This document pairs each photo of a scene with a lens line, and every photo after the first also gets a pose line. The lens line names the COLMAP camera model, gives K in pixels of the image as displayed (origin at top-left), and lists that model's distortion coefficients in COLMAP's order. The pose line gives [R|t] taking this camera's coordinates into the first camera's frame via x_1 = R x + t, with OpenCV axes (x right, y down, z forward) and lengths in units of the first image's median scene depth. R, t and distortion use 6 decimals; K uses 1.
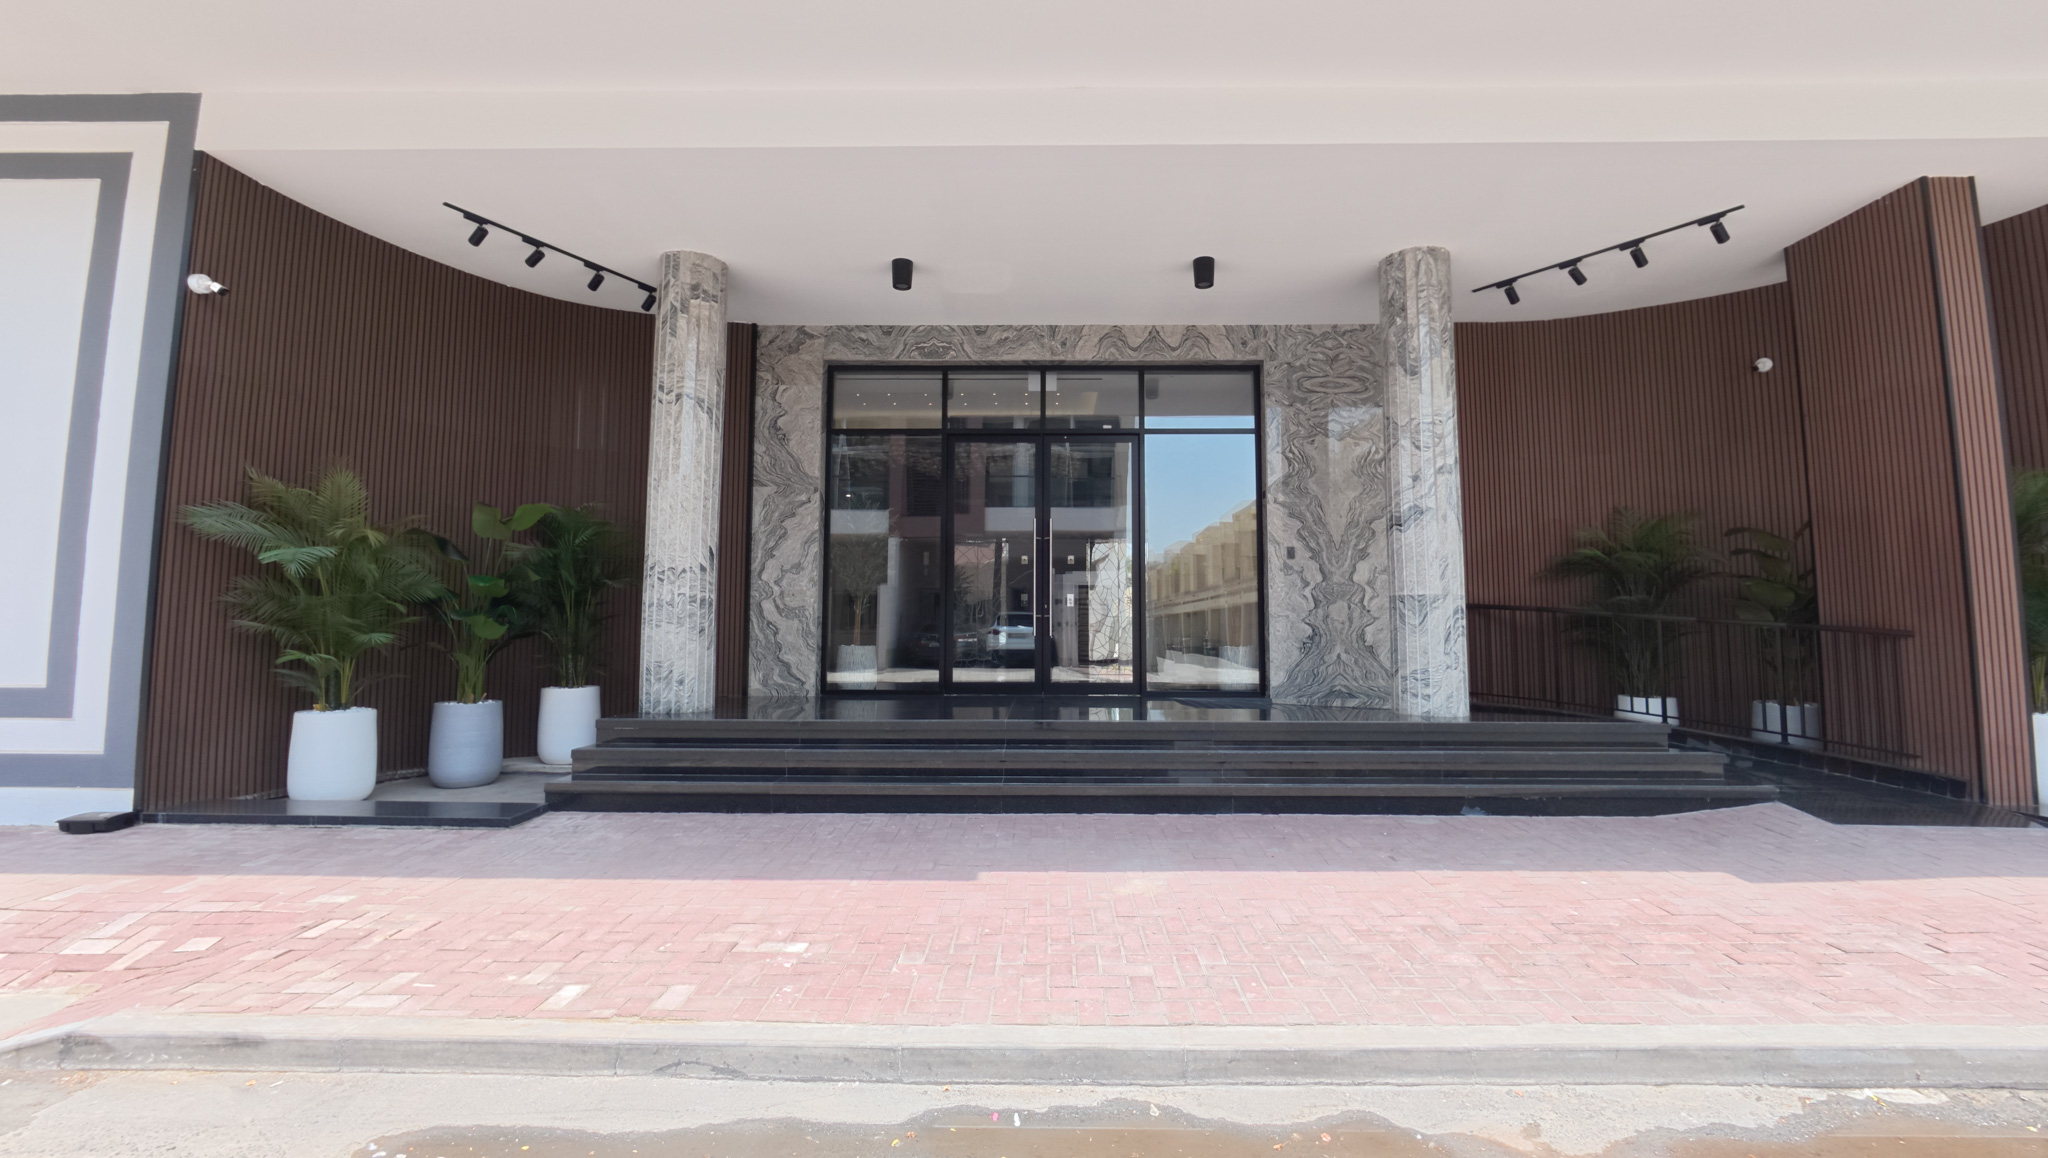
lens RADIAL K [[867.3, 0, 1032.6], [0, 867.3, 561.0], [0, 0, 1]] dist [0.024960, 0.000269]
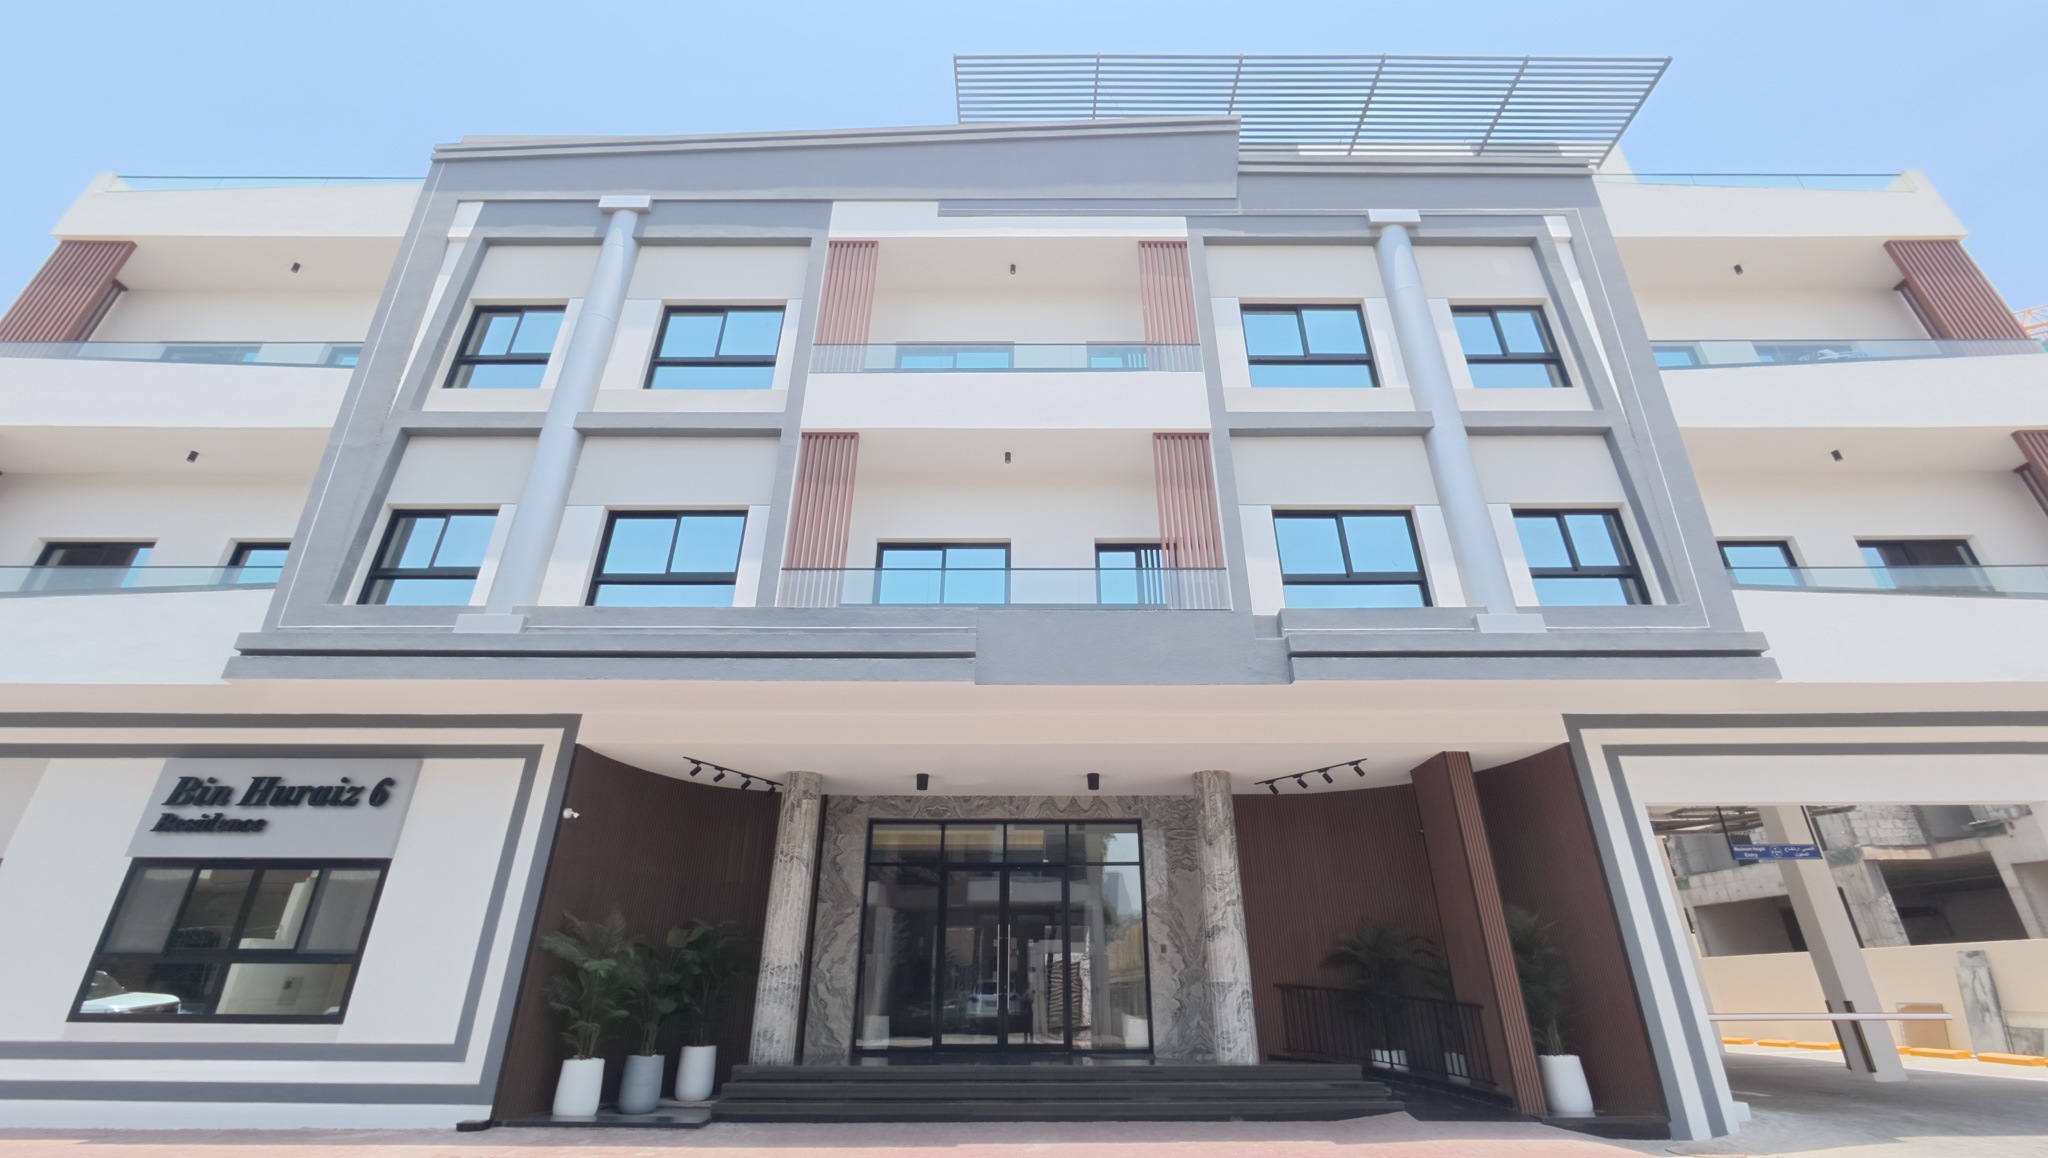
lens RADIAL K [[891.0, 0, 1032.9], [0, 891.0, 581.8], [0, 0, 1]] dist [0.020271, -0.018239]
pose [[0.999879, 0.003435, 0.015183, 0.044474], [0.001977, 0.939418, -0.342768, -0.090457], [-0.015441, 0.342757, 0.939297, -0.834498]]
